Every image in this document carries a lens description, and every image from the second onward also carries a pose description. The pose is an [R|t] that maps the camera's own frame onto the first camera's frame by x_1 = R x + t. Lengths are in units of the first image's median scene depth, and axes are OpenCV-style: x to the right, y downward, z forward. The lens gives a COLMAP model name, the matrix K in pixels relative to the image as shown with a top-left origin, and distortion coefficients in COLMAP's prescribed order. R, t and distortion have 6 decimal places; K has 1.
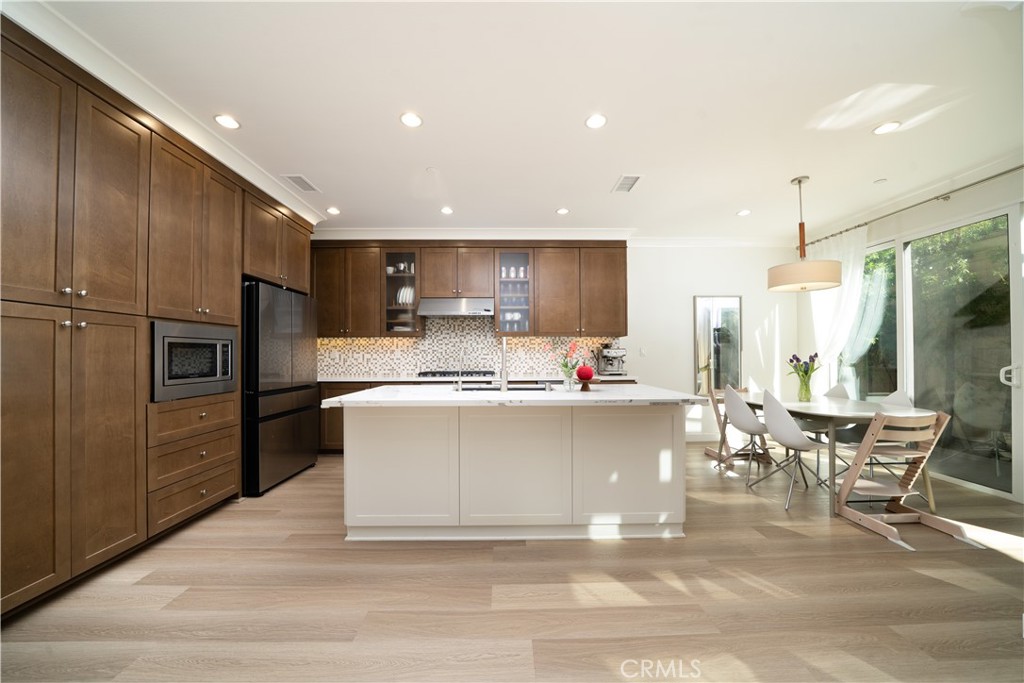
lens RADIAL K [[362.2, 0, 506.4], [0, 362.2, 351.0], [0, 0, 1]] dist [-0.023877, 0.001255]
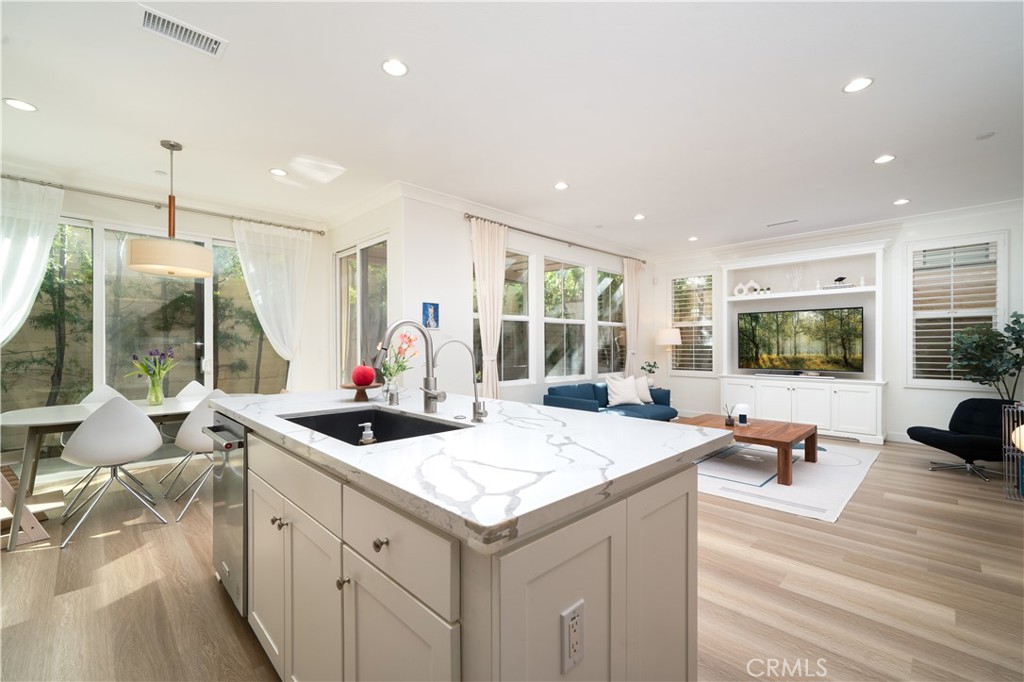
lens RADIAL K [[432.8, 0, 509.8], [0, 432.8, 344.3], [0, 0, 1]] dist [-0.002903, 0.001936]
pose [[-0.689998, 0.005301, 0.723792, -0.397642], [-0.005613, 0.999904, -0.012674, 0.004643], [-0.723789, -0.012808, -0.689902, 0.924675]]
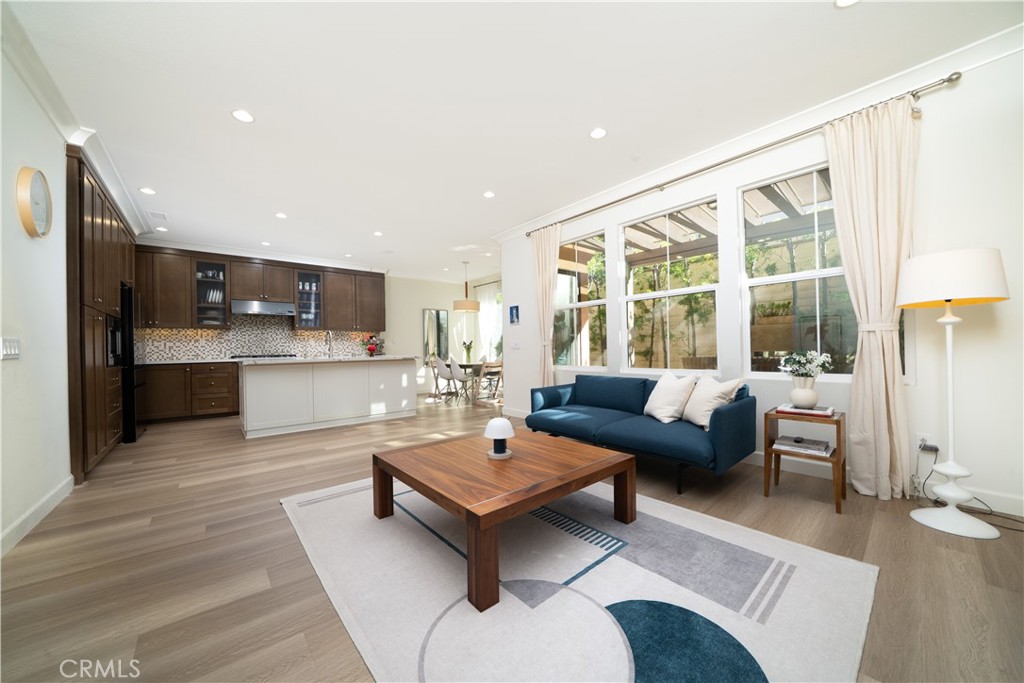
lens RADIAL K [[362.2, 0, 509.6], [0, 362.2, 344.6], [0, 0, 1]] dist [-0.023877, 0.001255]
pose [[0.772401, -0.003928, 0.635123, -0.326468], [0.007905, 0.999963, -0.003429, 0.034534], [-0.635086, 0.007669, 0.772403, -0.754117]]
